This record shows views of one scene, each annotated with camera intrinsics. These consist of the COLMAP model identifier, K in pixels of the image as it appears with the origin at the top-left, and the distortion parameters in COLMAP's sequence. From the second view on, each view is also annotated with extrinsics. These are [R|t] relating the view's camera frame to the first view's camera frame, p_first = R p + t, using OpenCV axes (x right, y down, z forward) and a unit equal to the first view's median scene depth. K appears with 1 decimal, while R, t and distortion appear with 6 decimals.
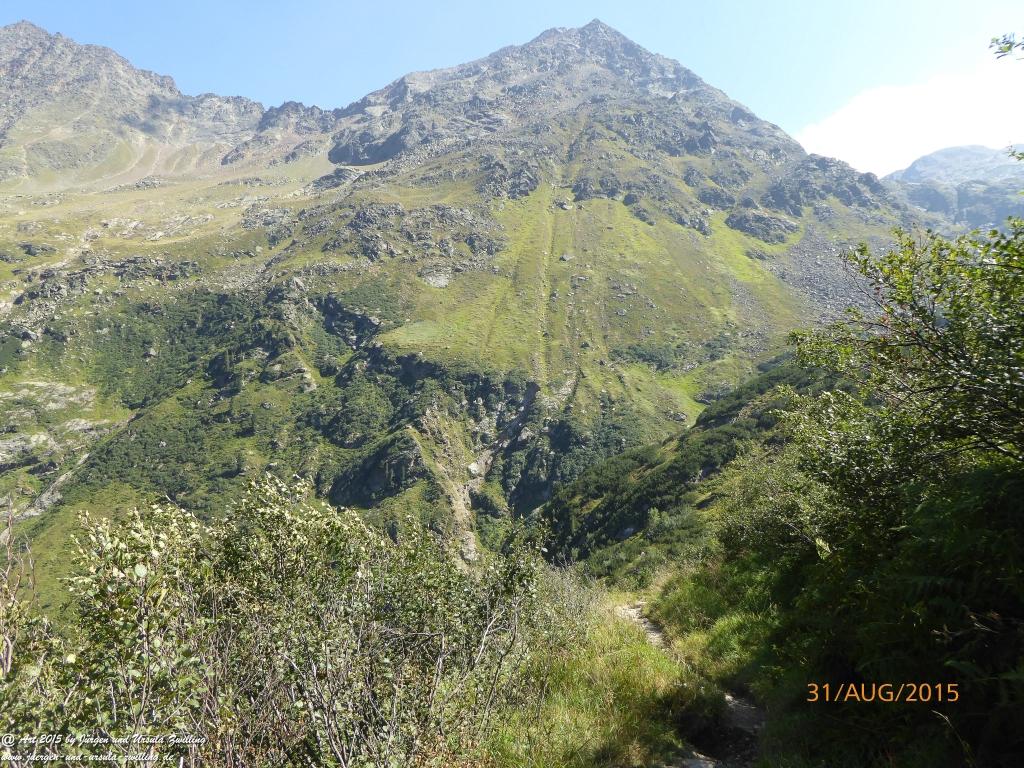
lens RADIAL K [[727.6, 0, 501.0], [0, 727.6, 383.2], [0, 0, 1]] dist [-0.035019, 0.018527]
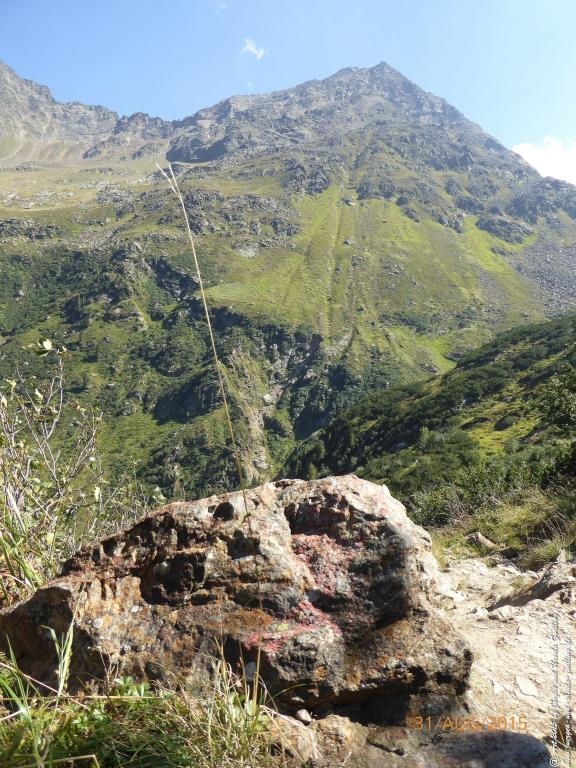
lens RADIAL K [[545.7, 0, 278.3], [0, 545.7, 388.0], [0, 0, 1]] dist [-0.035019, 0.018527]
pose [[0.997401, 0.071691, -0.007238, -0.008547], [-0.070947, 0.994643, 0.075184, 0.017769], [0.012589, -0.074476, 0.997143, 0.033019]]
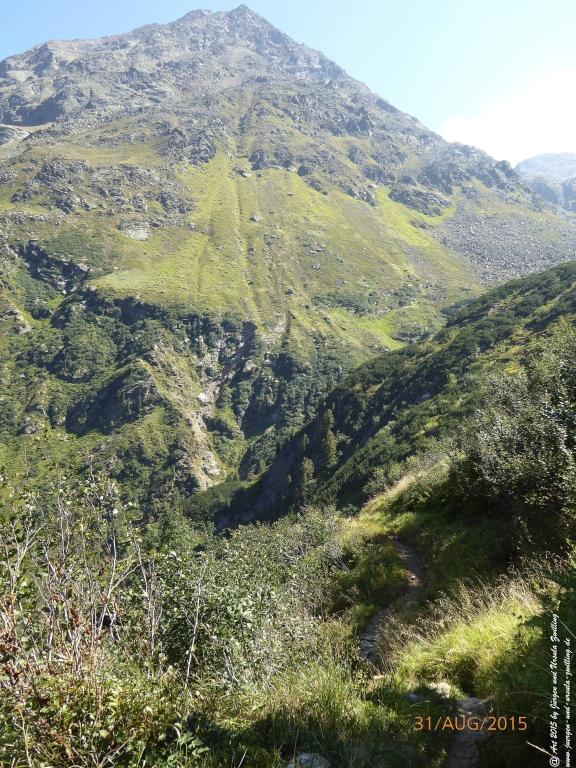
lens RADIAL K [[696.5, 0, 283.4], [0, 696.5, 400.5], [0, 0, 1]] dist [-0.000466, 0.000000]
pose [[0.975498, -0.010922, 0.219735, -0.099923], [0.001202, 0.999017, 0.044320, 0.050820], [-0.220003, -0.042970, 0.974552, -0.026966]]
